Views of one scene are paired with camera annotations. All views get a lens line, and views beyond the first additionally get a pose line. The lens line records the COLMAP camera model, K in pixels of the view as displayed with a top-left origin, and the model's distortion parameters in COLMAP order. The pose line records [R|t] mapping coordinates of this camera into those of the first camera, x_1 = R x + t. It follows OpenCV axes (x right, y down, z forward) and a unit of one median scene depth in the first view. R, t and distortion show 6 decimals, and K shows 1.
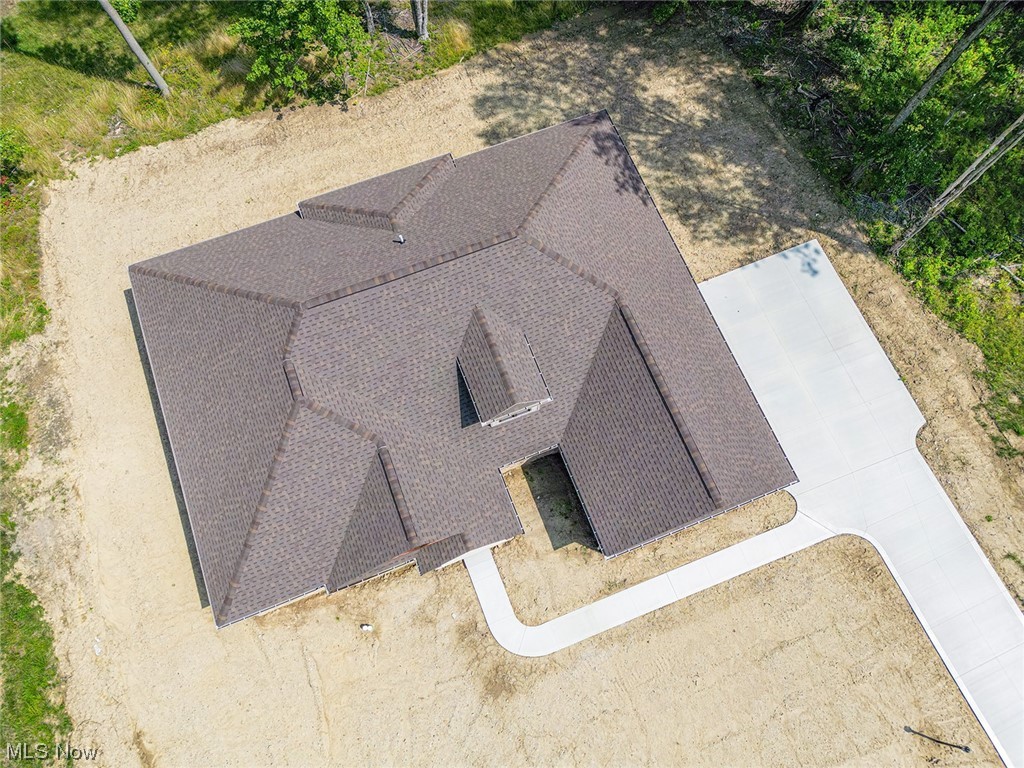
lens RADIAL K [[712.8, 0, 509.6], [0, 712.8, 386.9], [0, 0, 1]] dist [0.035922, -0.029797]
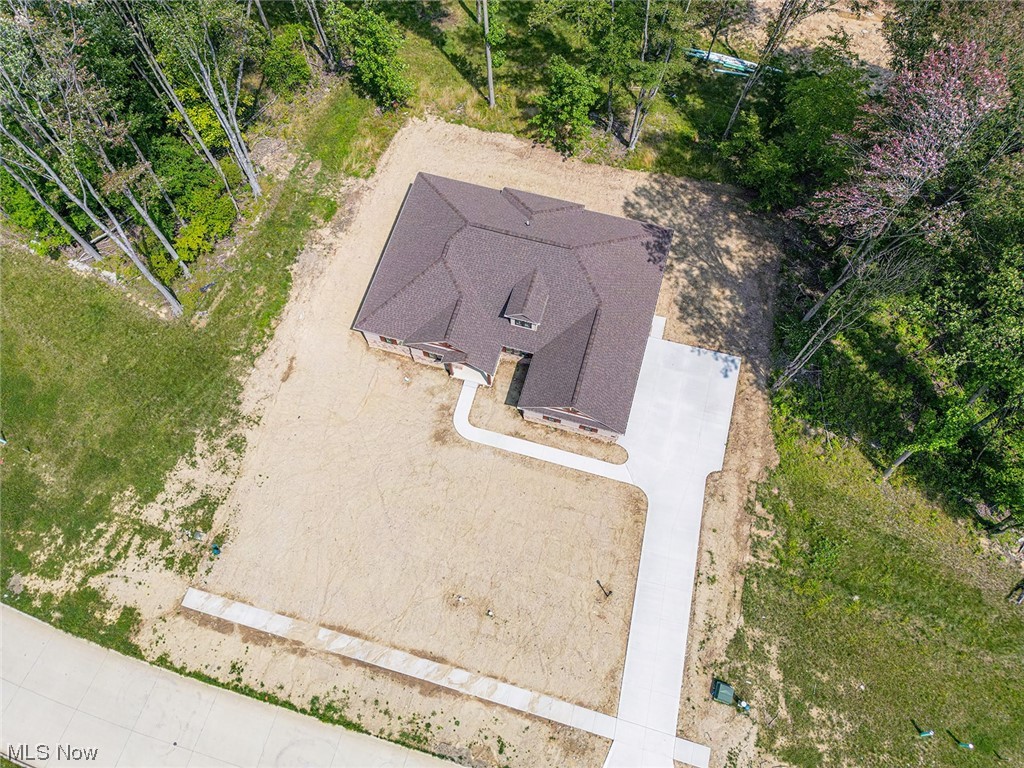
lens RADIAL K [[712.8, 0, 515.9], [0, 712.8, 384.6], [0, 0, 1]] dist [0.035922, -0.029797]
pose [[0.796828, 0.555731, -0.237122, 0.447845], [-0.572698, 0.819760, -0.003274, 0.156839], [0.192564, 0.138408, 0.971474, -0.738993]]
